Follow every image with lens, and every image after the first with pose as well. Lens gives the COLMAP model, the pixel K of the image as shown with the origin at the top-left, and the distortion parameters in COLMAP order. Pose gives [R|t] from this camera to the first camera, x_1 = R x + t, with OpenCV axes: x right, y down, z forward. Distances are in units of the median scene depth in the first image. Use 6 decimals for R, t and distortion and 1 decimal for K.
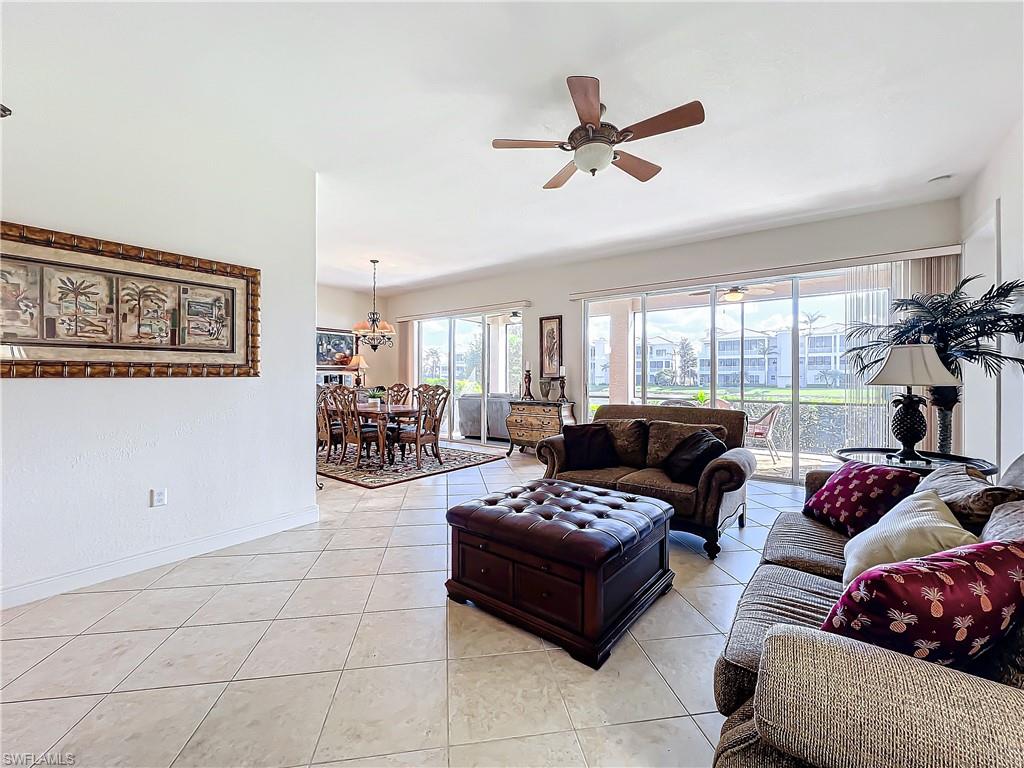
lens RADIAL K [[418.3, 0, 509.6], [0, 418.3, 382.2], [0, 0, 1]] dist [-0.000167, 0.000160]
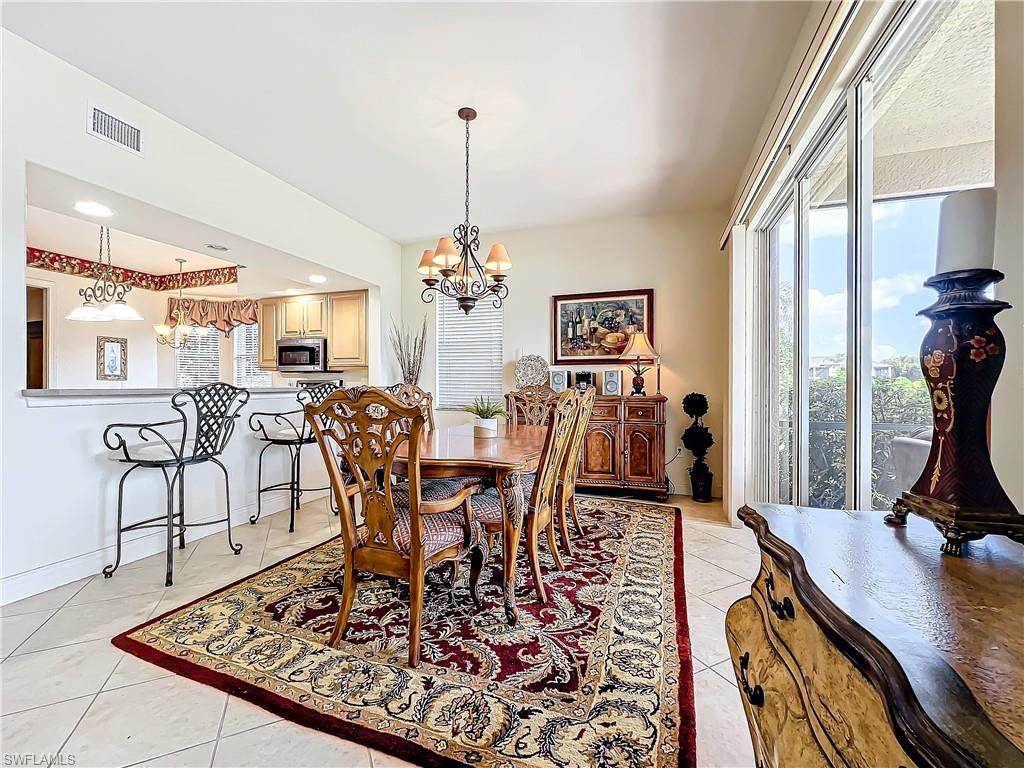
lens RADIAL K [[423.4, 0, 510.6], [0, 423.4, 381.9], [0, 0, 1]] dist [-0.002228, 0.000905]
pose [[0.290226, -0.005298, -0.956943, 0.118534], [-0.010983, 0.999900, -0.008867, 0.003108], [0.956895, 0.013084, 0.290139, 0.853000]]
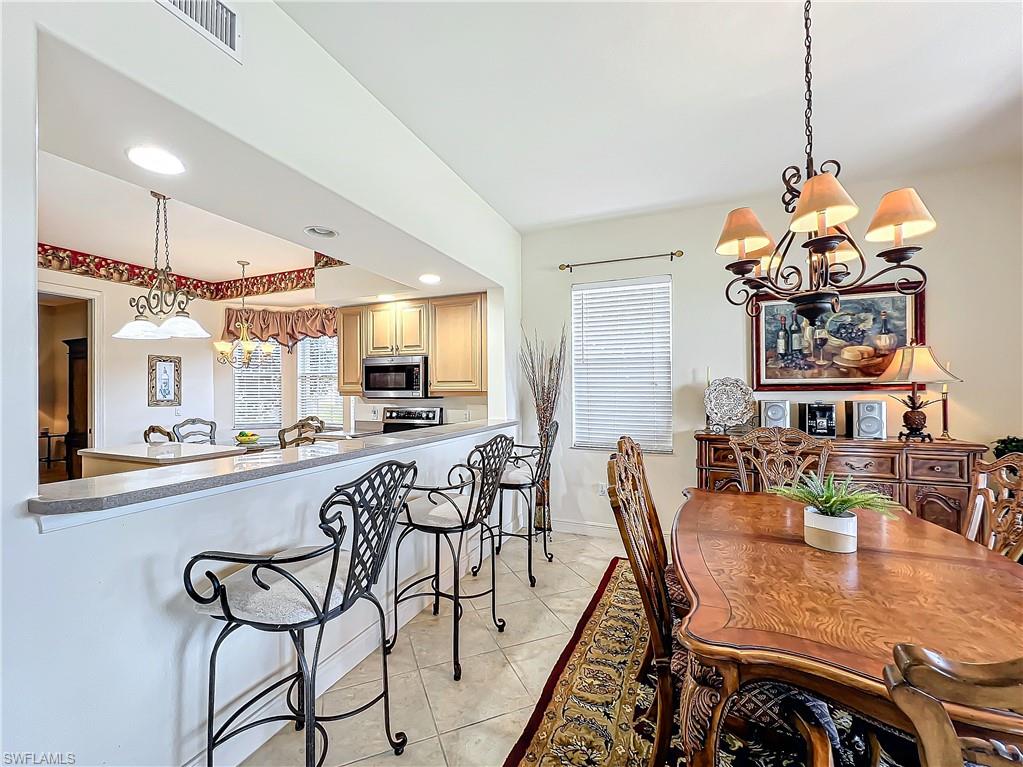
lens RADIAL K [[426.1, 0, 510.7], [0, 426.1, 386.4], [0, 0, 1]] dist [-0.000674, -0.000110]
pose [[0.232195, -0.010891, -0.972608, -0.113916], [-0.003984, 0.999918, -0.012148, -0.031149], [0.972661, 0.006695, 0.232132, 0.720519]]
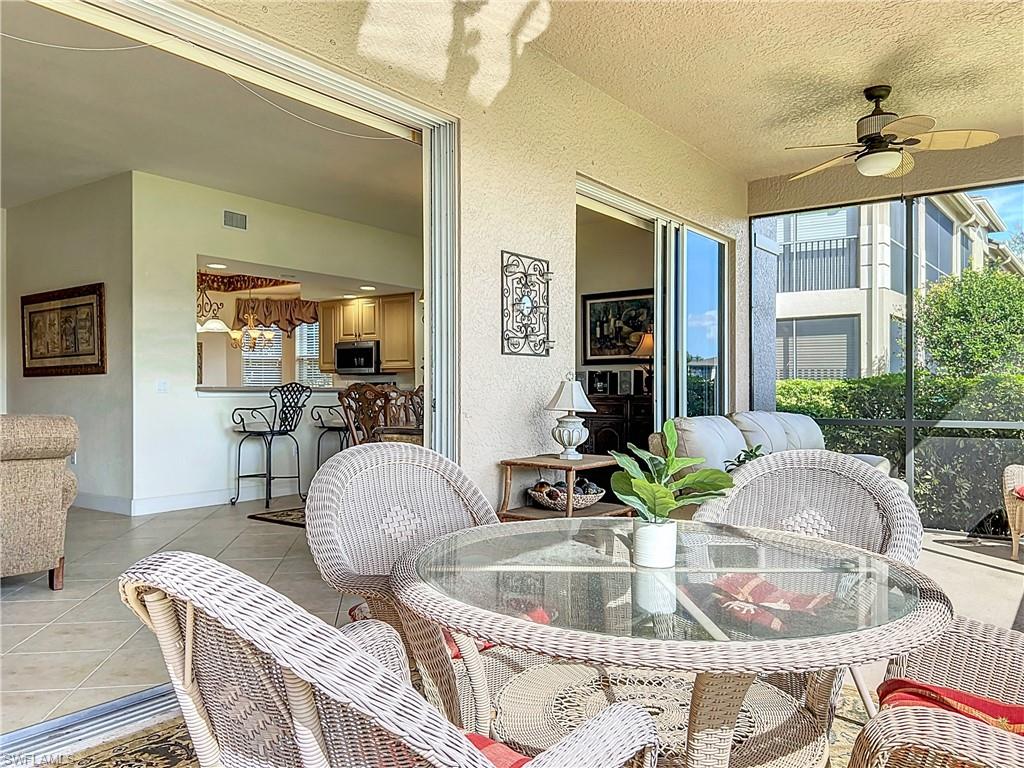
lens RADIAL K [[784.3, 0, 516.0], [0, 784.3, 381.3], [0, 0, 1]] dist [0.065821, -0.075965]
pose [[-0.002568, -0.014863, -0.999886, 0.771547], [-0.008876, 0.999850, -0.014839, 0.015169], [0.999957, 0.008837, -0.002700, 1.023336]]
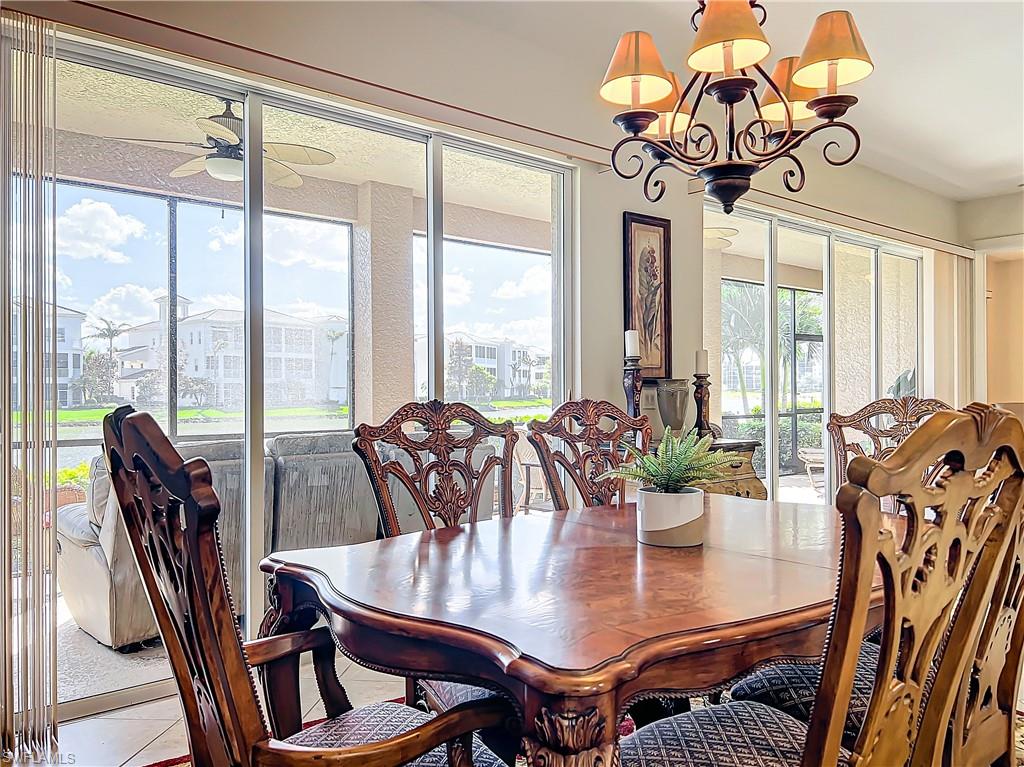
lens RADIAL K [[771.7, 0, 512.0], [0, 771.7, 383.5], [0, 0, 1]] dist [0.070675, -0.084415]
pose [[0.255644, 0.007051, 0.966745, -0.606966], [0.011711, 0.999877, -0.010390, -0.000890], [-0.966700, 0.013978, 0.255530, 0.937703]]
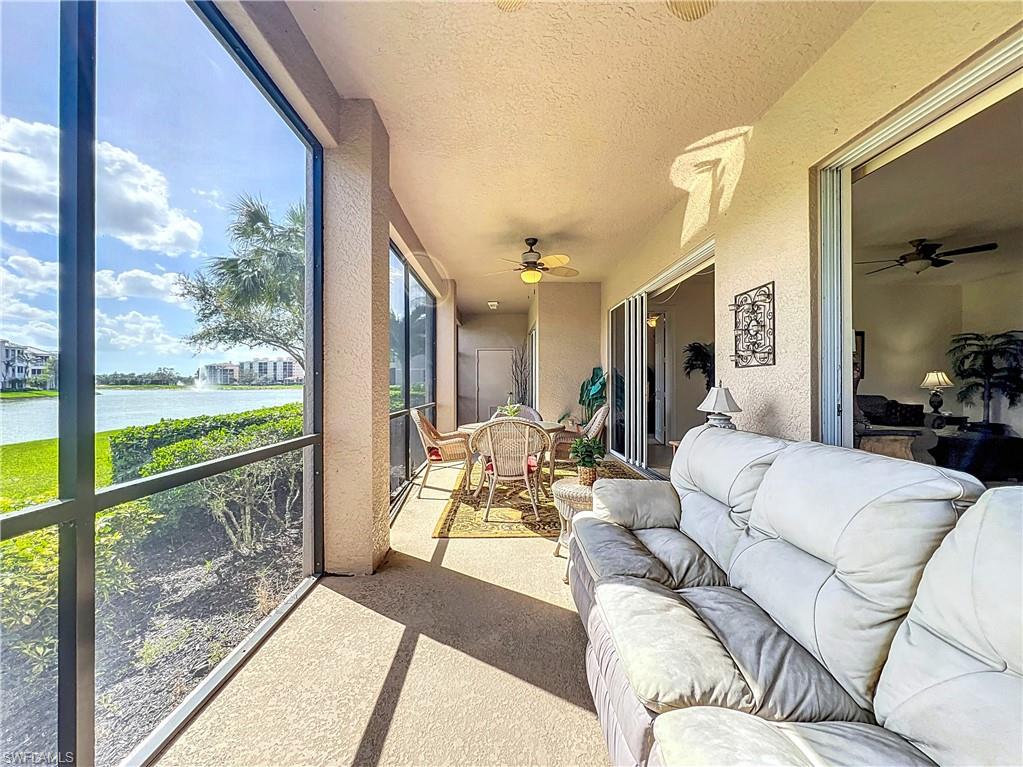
lens RADIAL K [[417.9, 0, 509.1], [0, 417.9, 381.7], [0, 0, 1]] dist [-0.000167, 0.000160]
pose [[-0.598160, 0.003156, 0.801370, -0.084791], [0.006724, 0.999977, 0.001081, -0.002144], [-0.801348, 0.006035, -0.598168, 1.507351]]
